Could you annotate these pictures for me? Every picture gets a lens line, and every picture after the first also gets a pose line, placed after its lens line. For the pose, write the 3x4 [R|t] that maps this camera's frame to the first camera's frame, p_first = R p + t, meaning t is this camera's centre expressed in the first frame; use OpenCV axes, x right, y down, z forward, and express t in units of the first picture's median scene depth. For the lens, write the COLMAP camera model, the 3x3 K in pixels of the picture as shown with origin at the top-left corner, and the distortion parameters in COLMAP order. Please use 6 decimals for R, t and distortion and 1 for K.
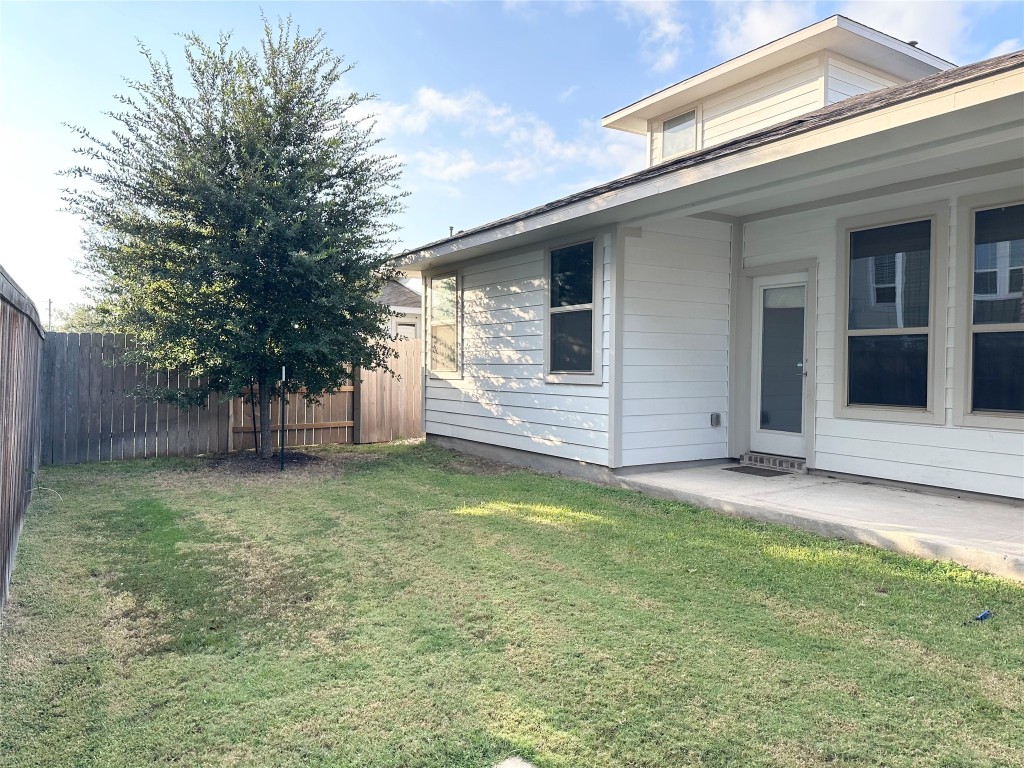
lens RADIAL K [[723.3, 0, 512.7], [0, 723.3, 380.5], [0, 0, 1]] dist [0.054215, -0.063281]
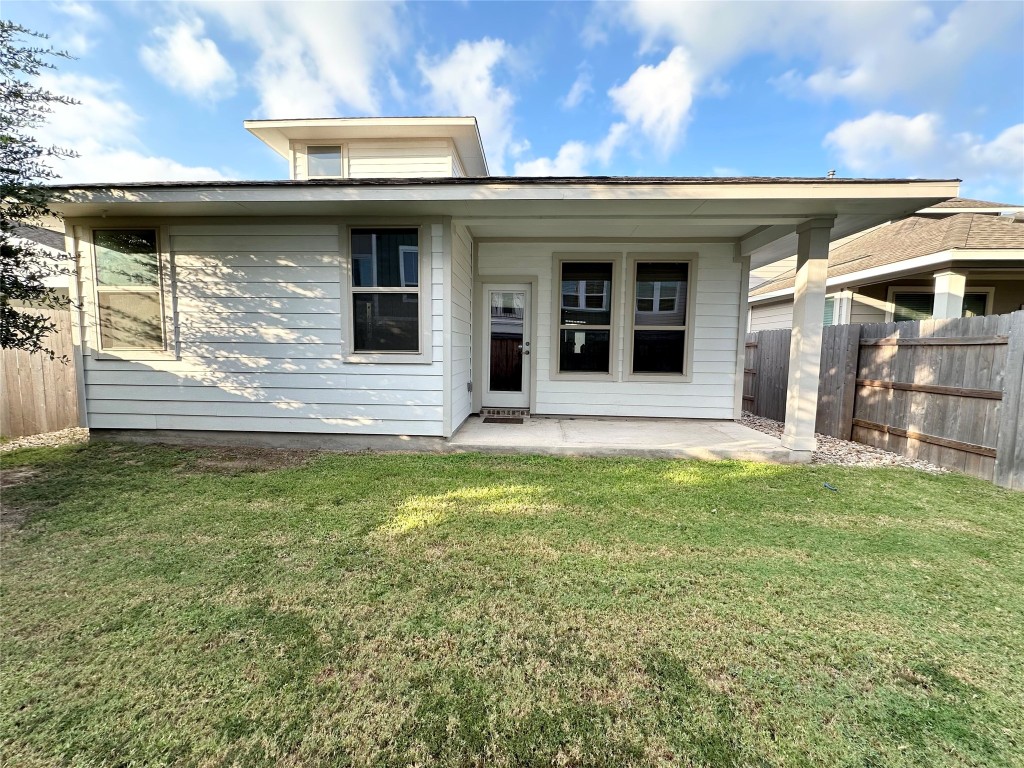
lens RADIAL K [[410.9, 0, 510.8], [0, 410.9, 382.6], [0, 0, 1]] dist [-0.003043, 0.001674]
pose [[0.577836, -0.065860, 0.813491, -0.313592], [0.009166, 0.997200, 0.074223, -0.010505], [-0.816101, -0.035432, 0.576822, 0.530555]]
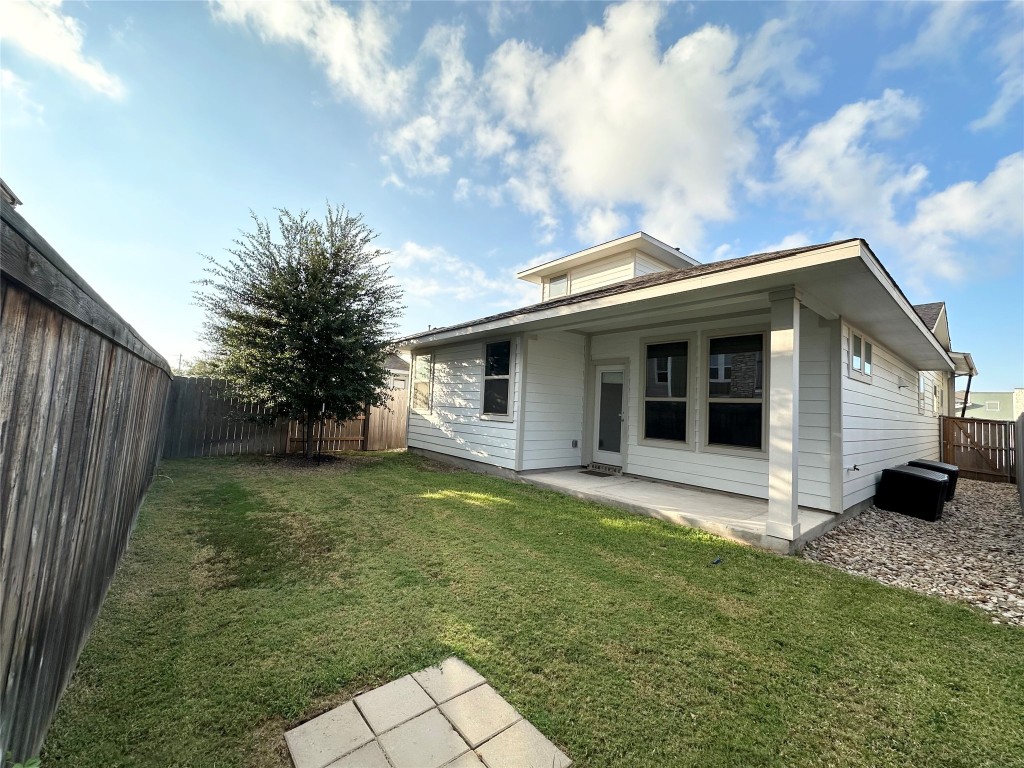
lens RADIAL K [[410.9, 0, 509.0], [0, 410.9, 381.2], [0, 0, 1]] dist [-0.003043, 0.001674]
pose [[0.992321, 0.048283, 0.113875, -0.002316], [-0.038868, 0.995749, -0.083502, -0.008948], [-0.117423, 0.078435, 0.989980, 0.009476]]
